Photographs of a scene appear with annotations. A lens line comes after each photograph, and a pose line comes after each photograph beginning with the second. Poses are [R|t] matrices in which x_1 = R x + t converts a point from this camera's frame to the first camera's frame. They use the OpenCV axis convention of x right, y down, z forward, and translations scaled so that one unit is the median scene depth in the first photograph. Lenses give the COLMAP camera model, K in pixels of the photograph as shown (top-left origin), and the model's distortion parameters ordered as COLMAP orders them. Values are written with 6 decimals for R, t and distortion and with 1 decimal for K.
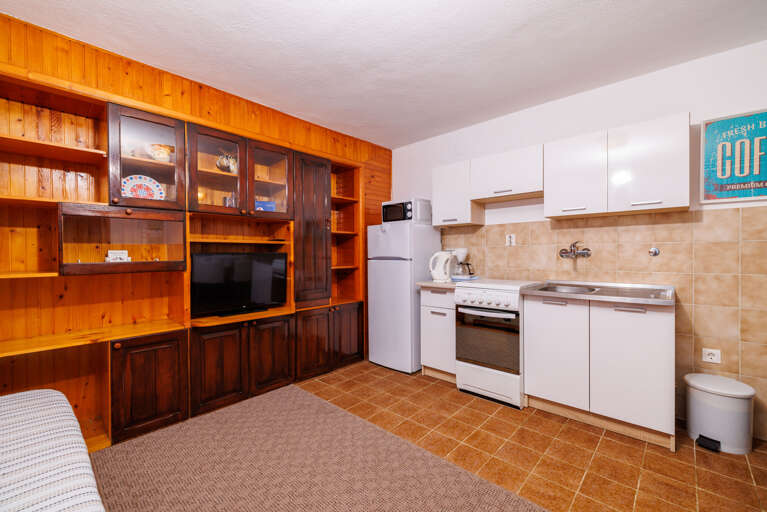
lens RADIAL K [[322.3, 0, 386.5], [0, 322.3, 257.3], [0, 0, 1]] dist [0.006950, -0.000087]
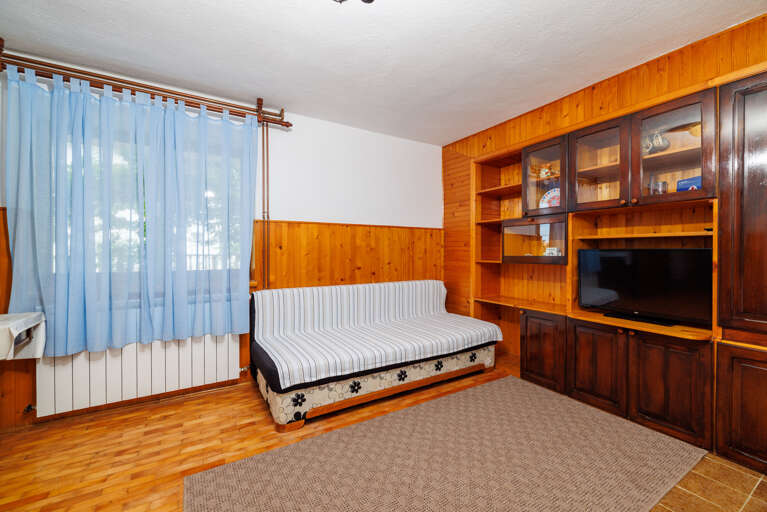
lens RADIAL K [[322.3, 0, 384.5], [0, 322.3, 252.2], [0, 0, 1]] dist [0.006950, -0.000087]
pose [[-0.278824, 0.013808, -0.960243, 0.601616], [-0.008957, 0.999816, 0.016978, -0.015247], [0.960301, 0.013335, -0.278648, 0.650720]]
